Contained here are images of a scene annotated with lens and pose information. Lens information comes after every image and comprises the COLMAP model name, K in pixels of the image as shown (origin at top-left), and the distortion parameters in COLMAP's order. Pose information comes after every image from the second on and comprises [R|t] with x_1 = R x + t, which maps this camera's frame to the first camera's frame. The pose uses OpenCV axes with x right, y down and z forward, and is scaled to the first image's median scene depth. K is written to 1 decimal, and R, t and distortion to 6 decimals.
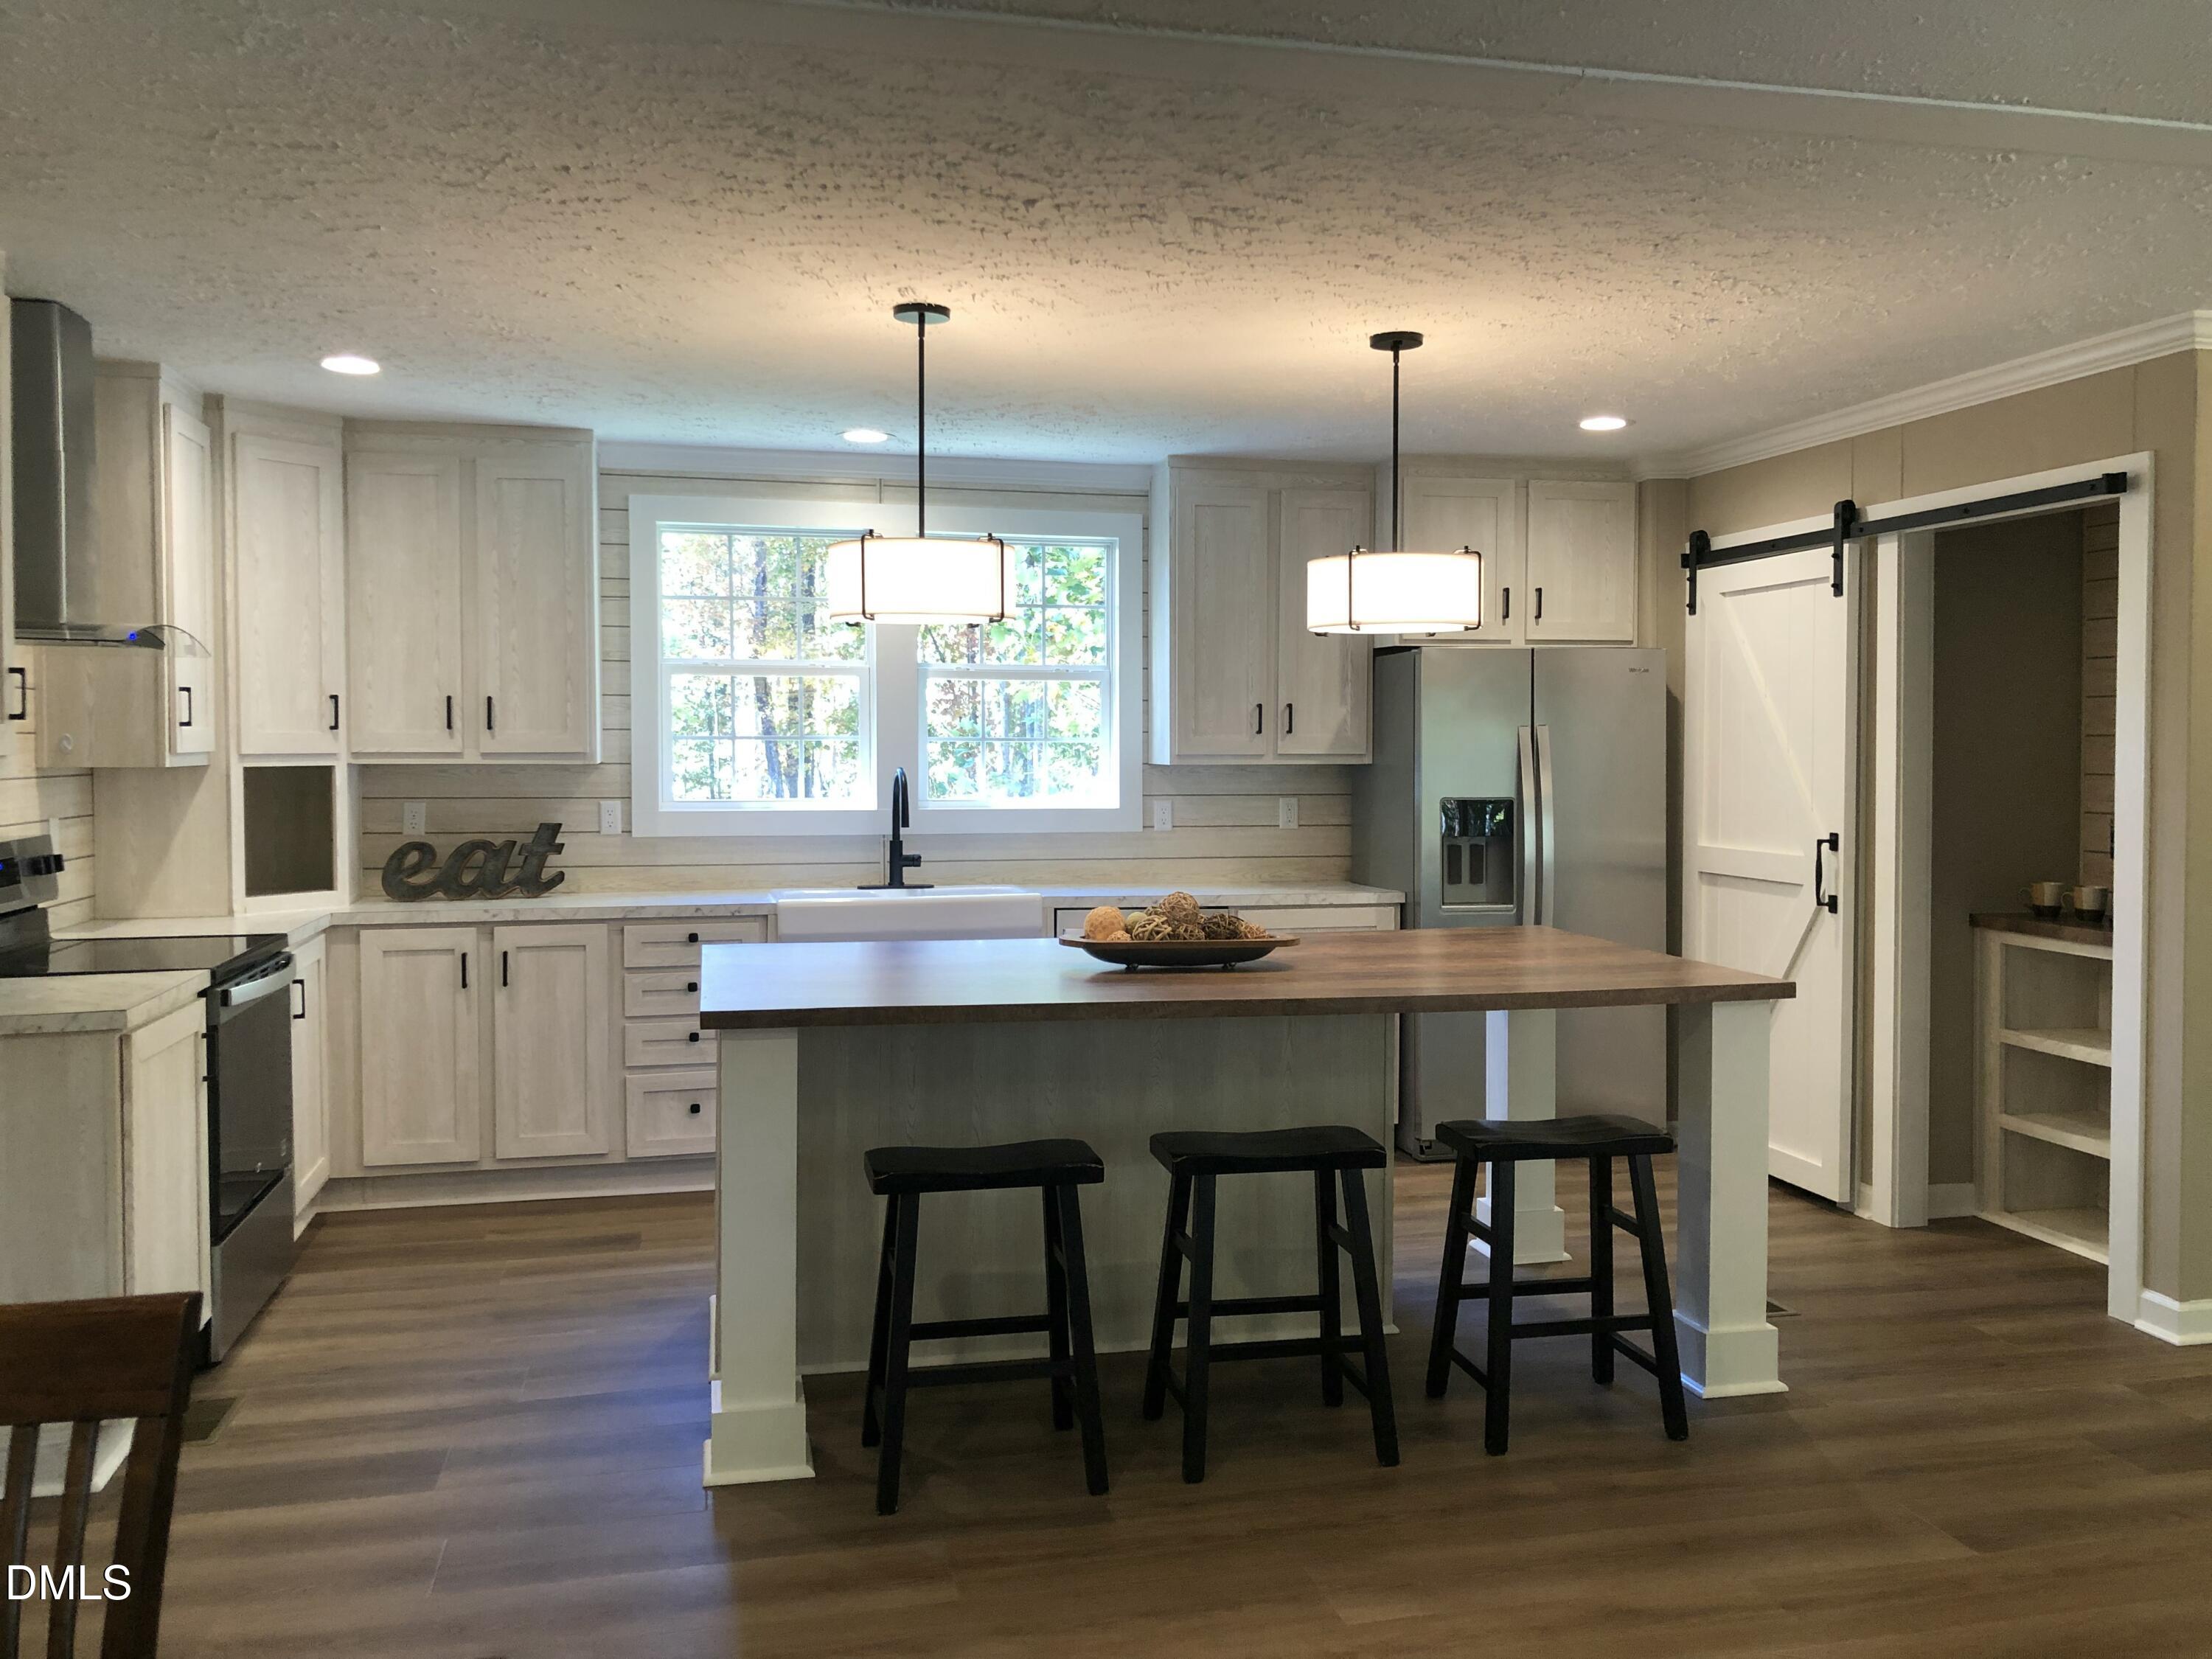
lens RADIAL K [[1790.6, 0, 1126.2], [0, 1790.6, 816.7], [0, 0, 1]] dist [0.054204, -0.074563]
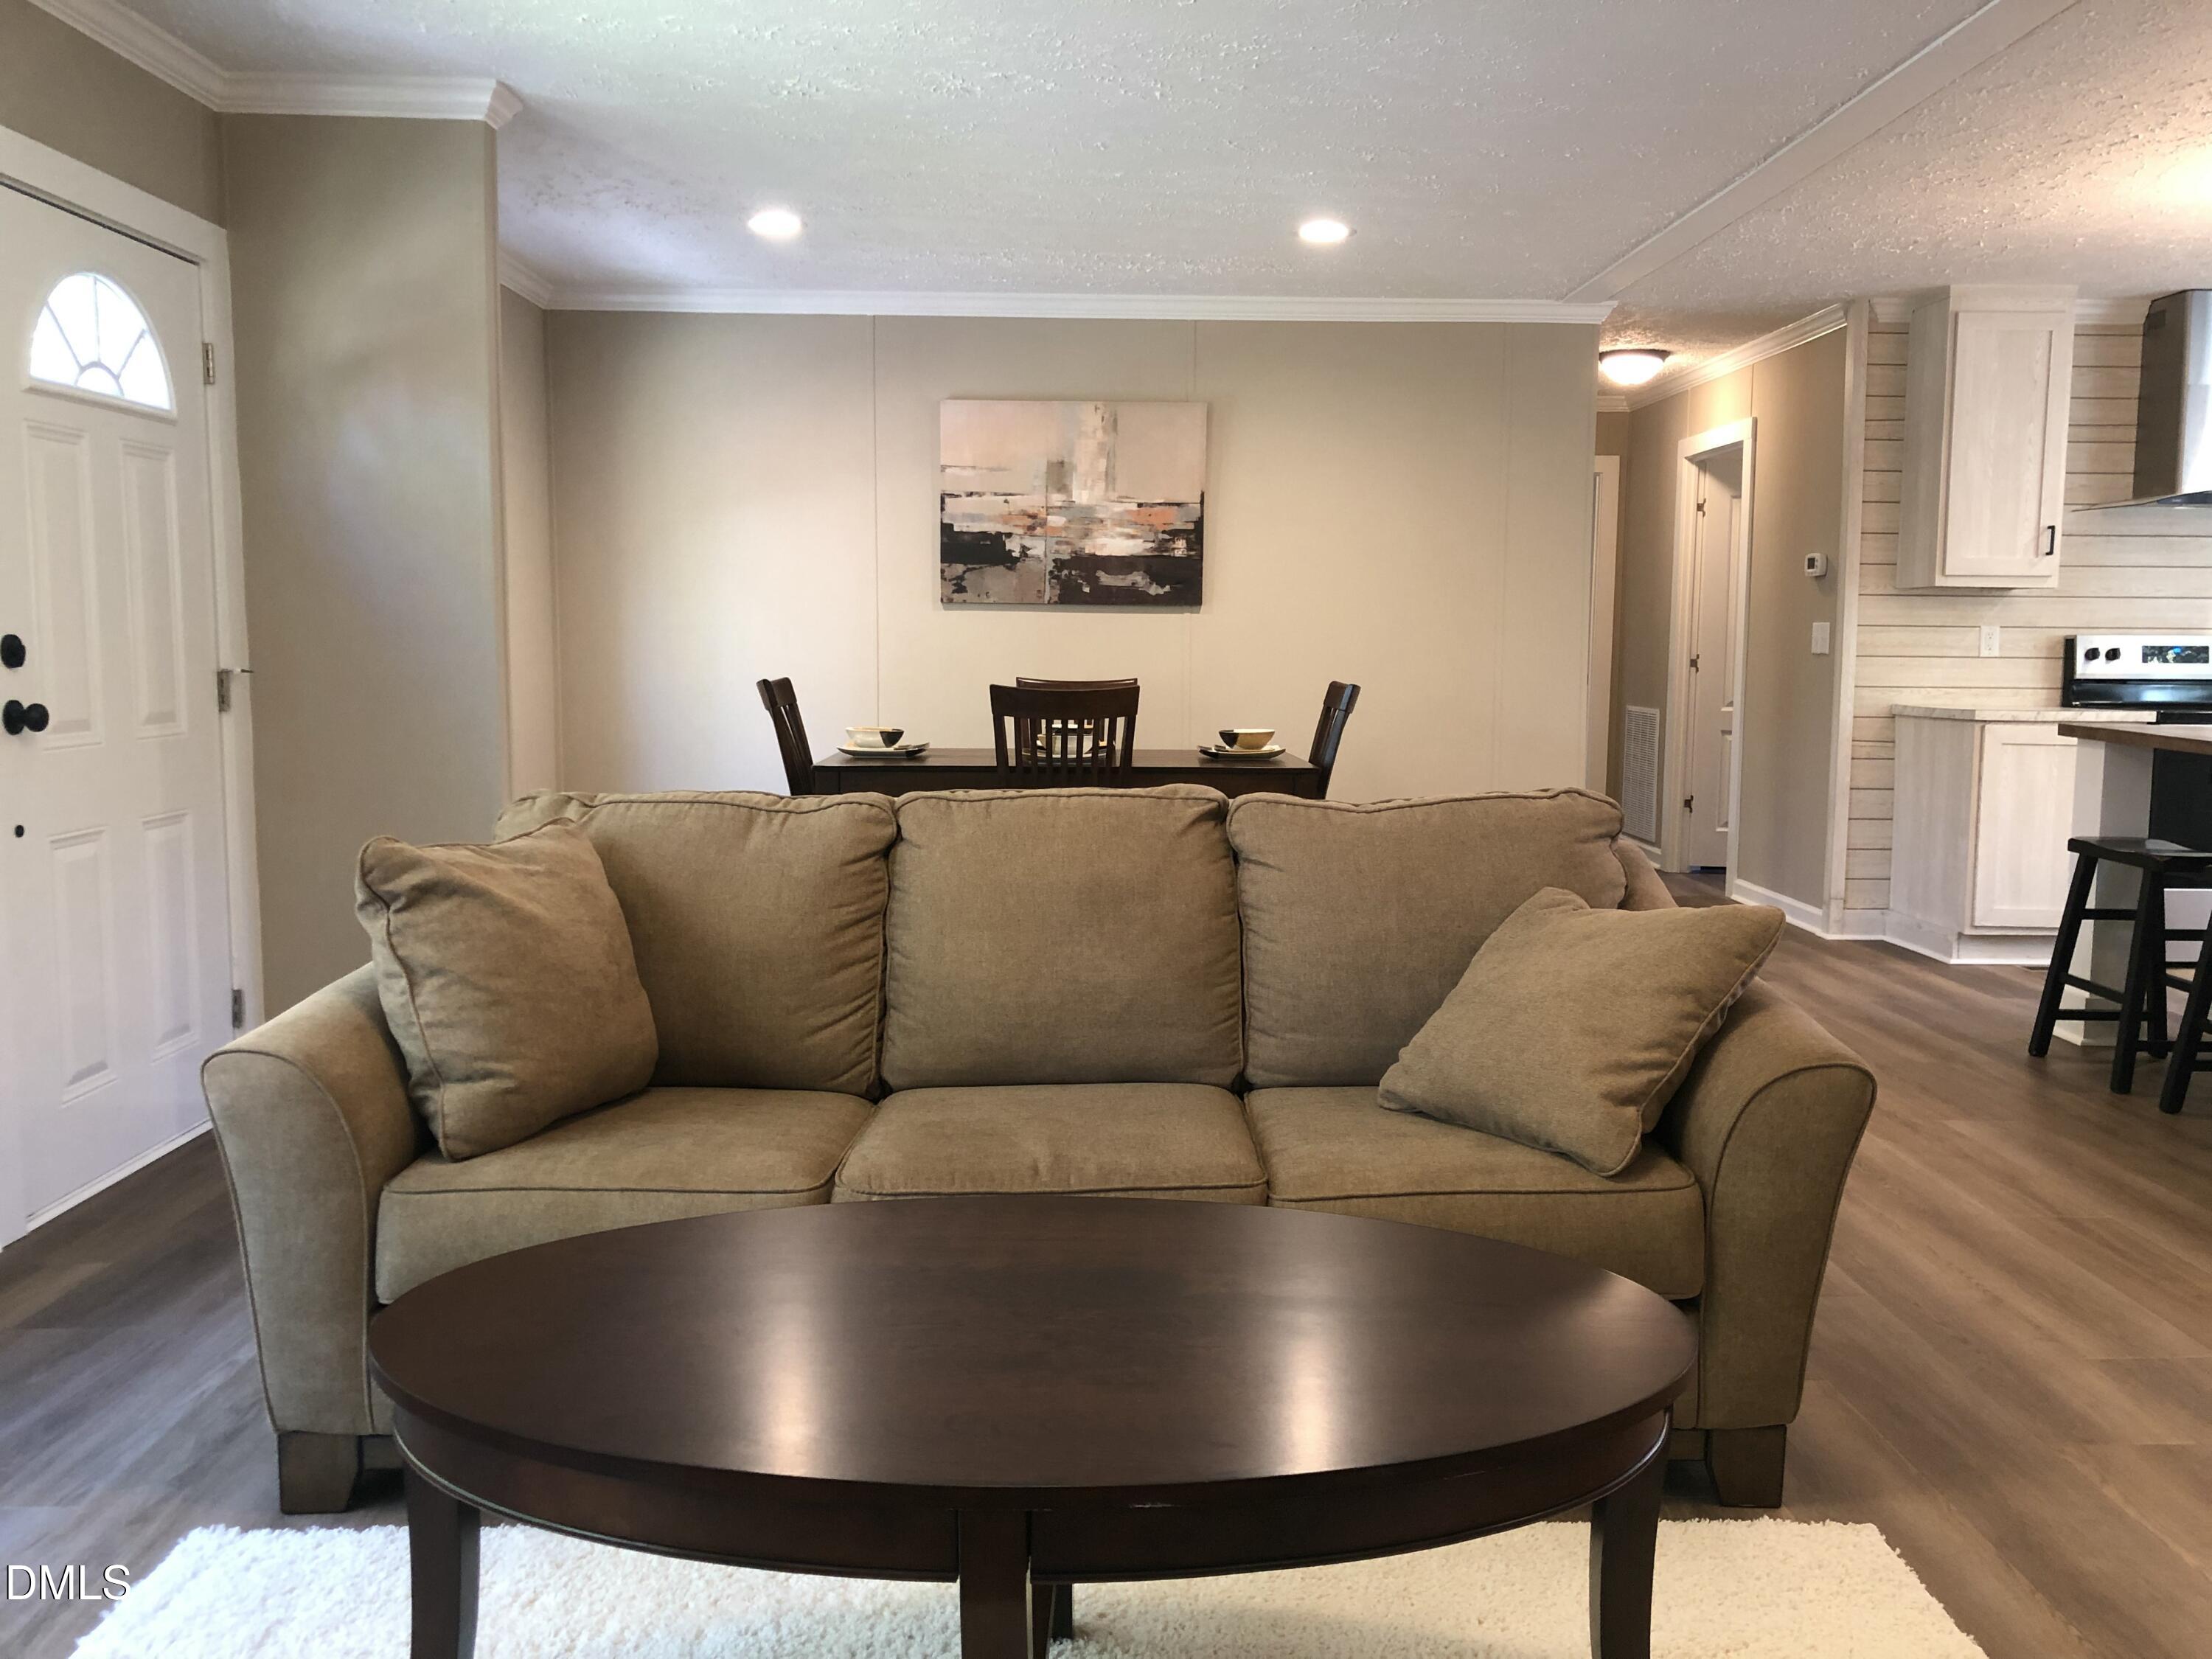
lens RADIAL K [[1802.5, 0, 1116.6], [0, 1802.5, 807.7], [0, 0, 1]] dist [0.005194, -0.006479]
pose [[-0.207042, 0.088694, -0.974303, 0.897008], [-0.051627, 0.993504, 0.101413, 0.040870], [0.976969, 0.071297, -0.201118, 0.329646]]
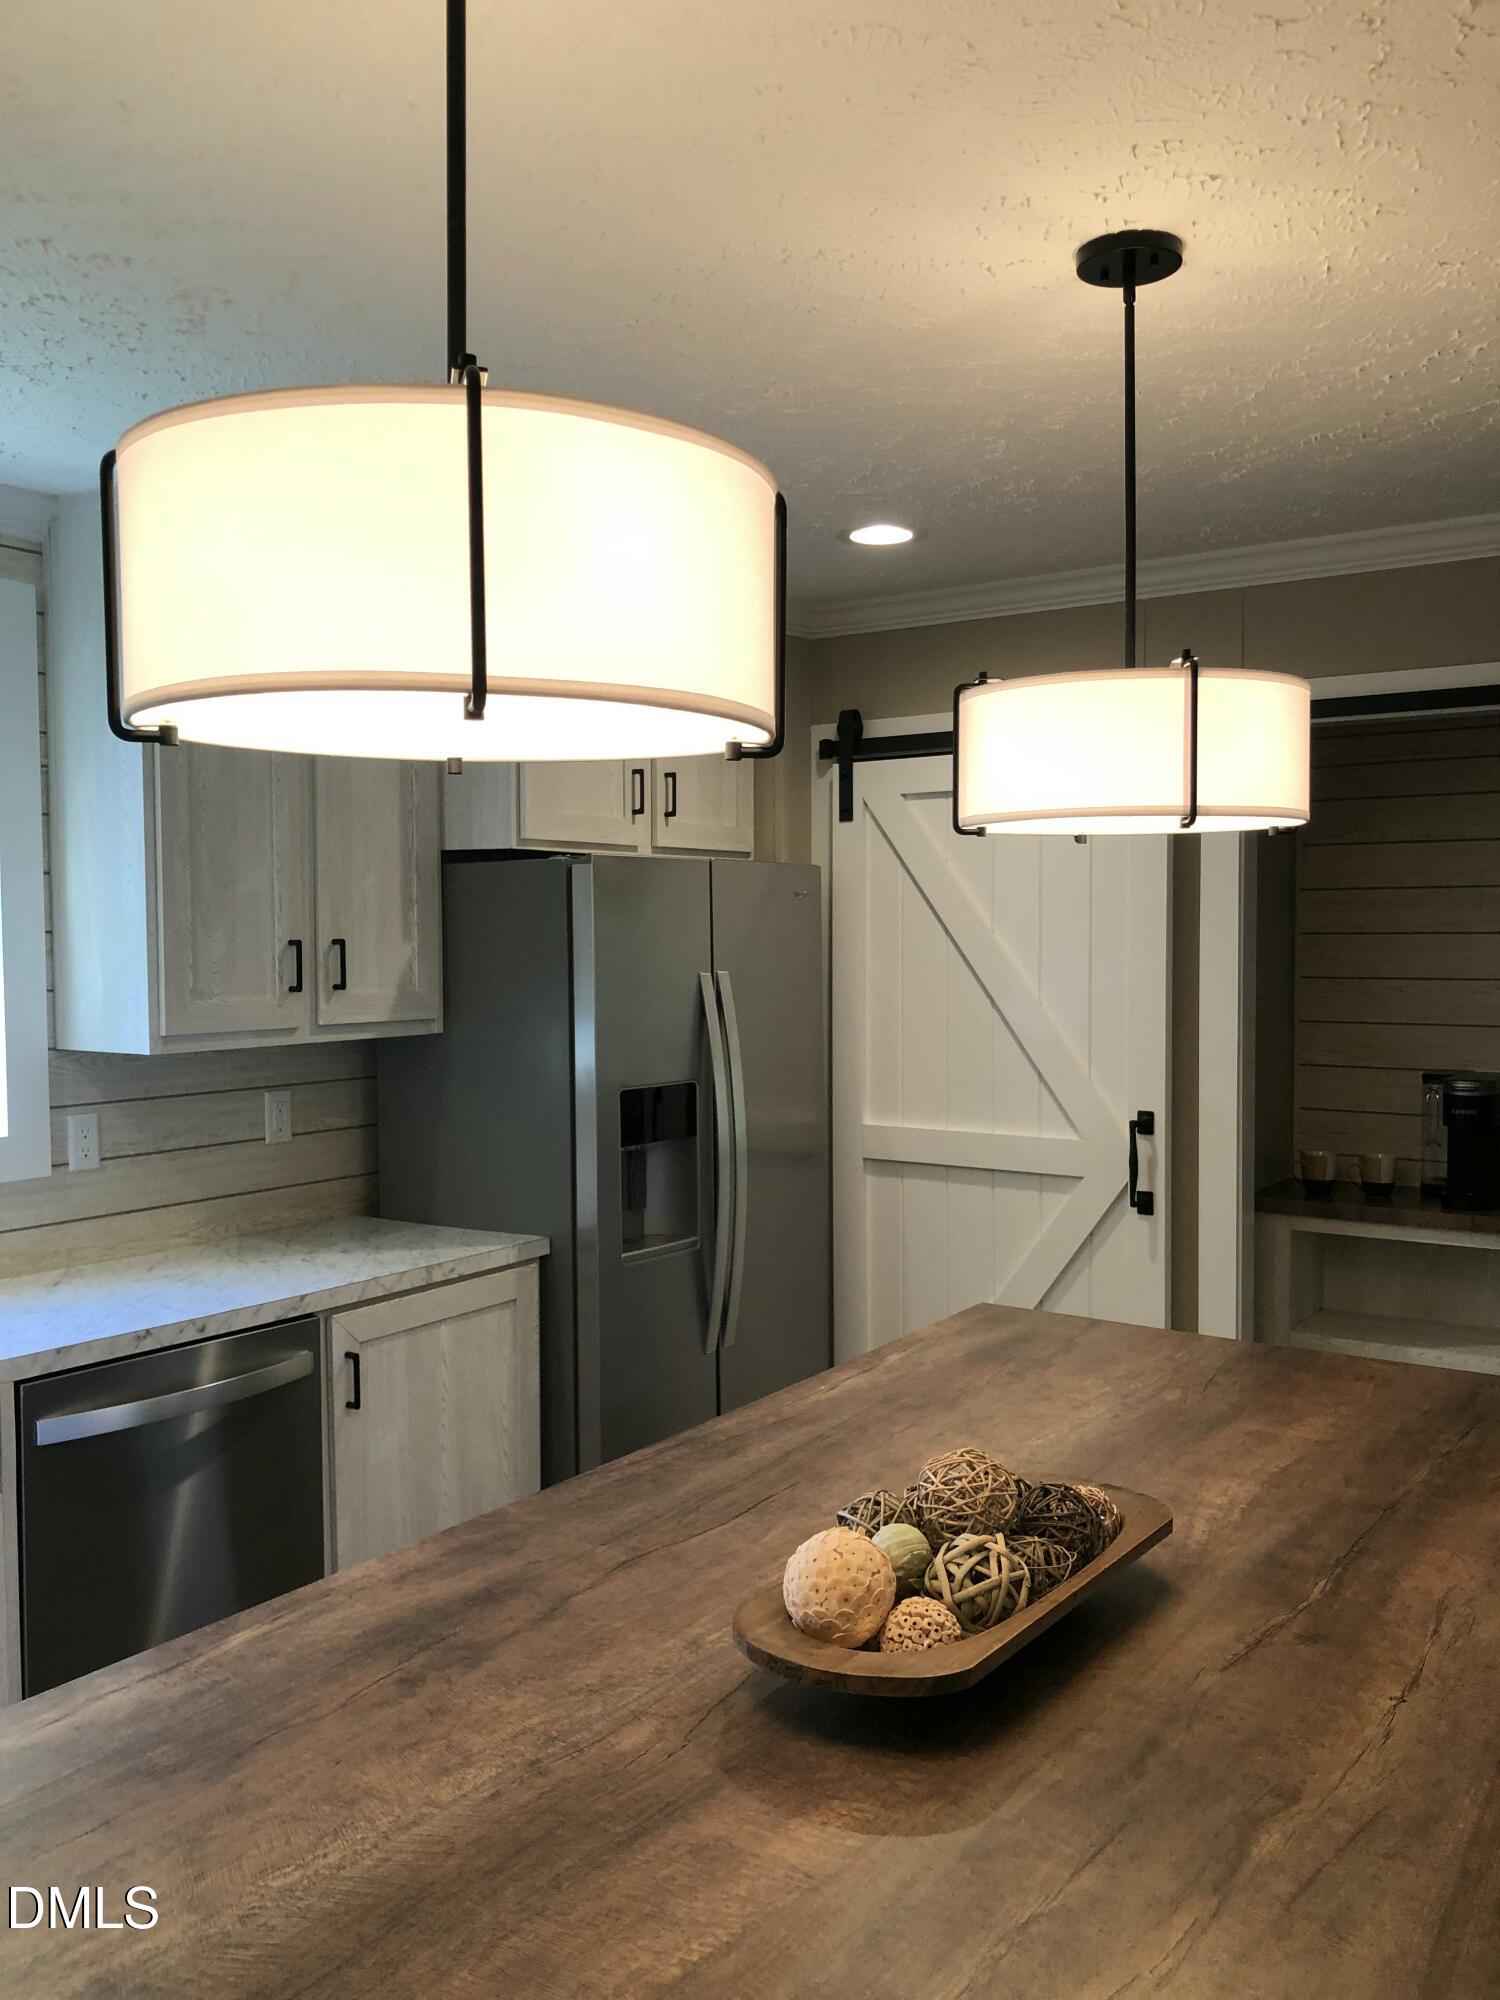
lens RADIAL K [[1637.3, 0, 794.8], [0, 1637.3, 997.7], [0, 0, 1]] dist [0.030827, -0.008917]
pose [[0.729016, -0.030300, 0.683825, -0.199728], [0.033221, 0.999409, 0.008868, -0.051198], [-0.683690, 0.016253, 0.729592, 0.583913]]
